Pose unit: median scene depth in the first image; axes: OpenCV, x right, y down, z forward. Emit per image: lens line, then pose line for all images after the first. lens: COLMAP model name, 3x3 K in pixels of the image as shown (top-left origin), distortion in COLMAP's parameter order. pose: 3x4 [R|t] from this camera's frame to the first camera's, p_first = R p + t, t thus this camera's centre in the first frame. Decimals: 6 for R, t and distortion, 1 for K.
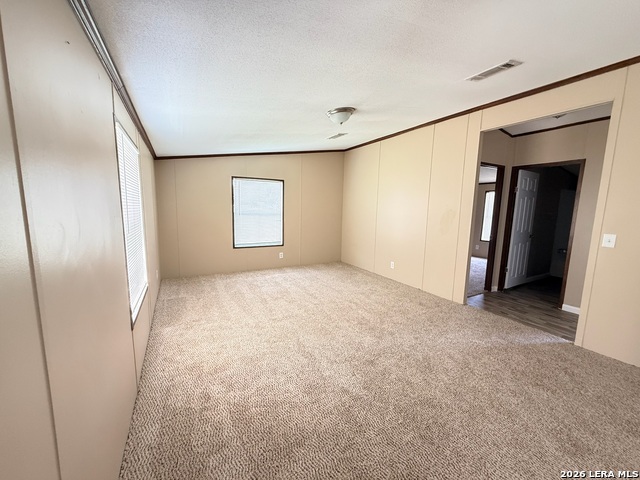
lens RADIAL K [[252.8, 0, 320.0], [0, 252.8, 240.0], [0, 0, 1]] dist [0.001062, 0.000221]
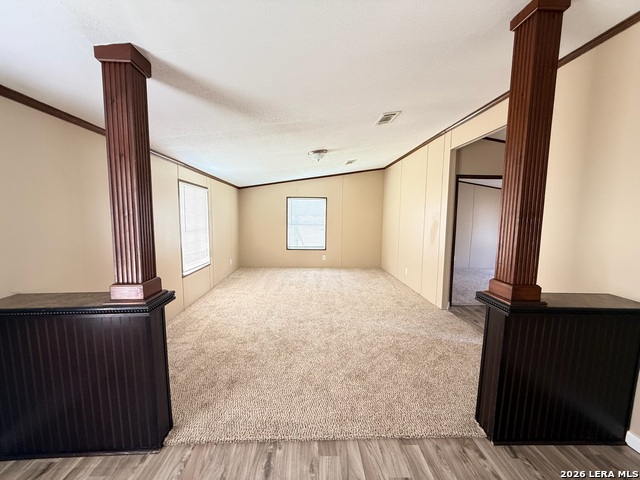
lens RADIAL K [[252.8, 0, 320.0], [0, 252.8, 240.0], [0, 0, 1]] dist [0.001062, 0.000221]
pose [[0.900373, 0.030456, -0.434051, 0.578561], [-0.050122, 0.998167, -0.033930, 0.027533], [0.432222, 0.052305, 0.900249, -0.200493]]
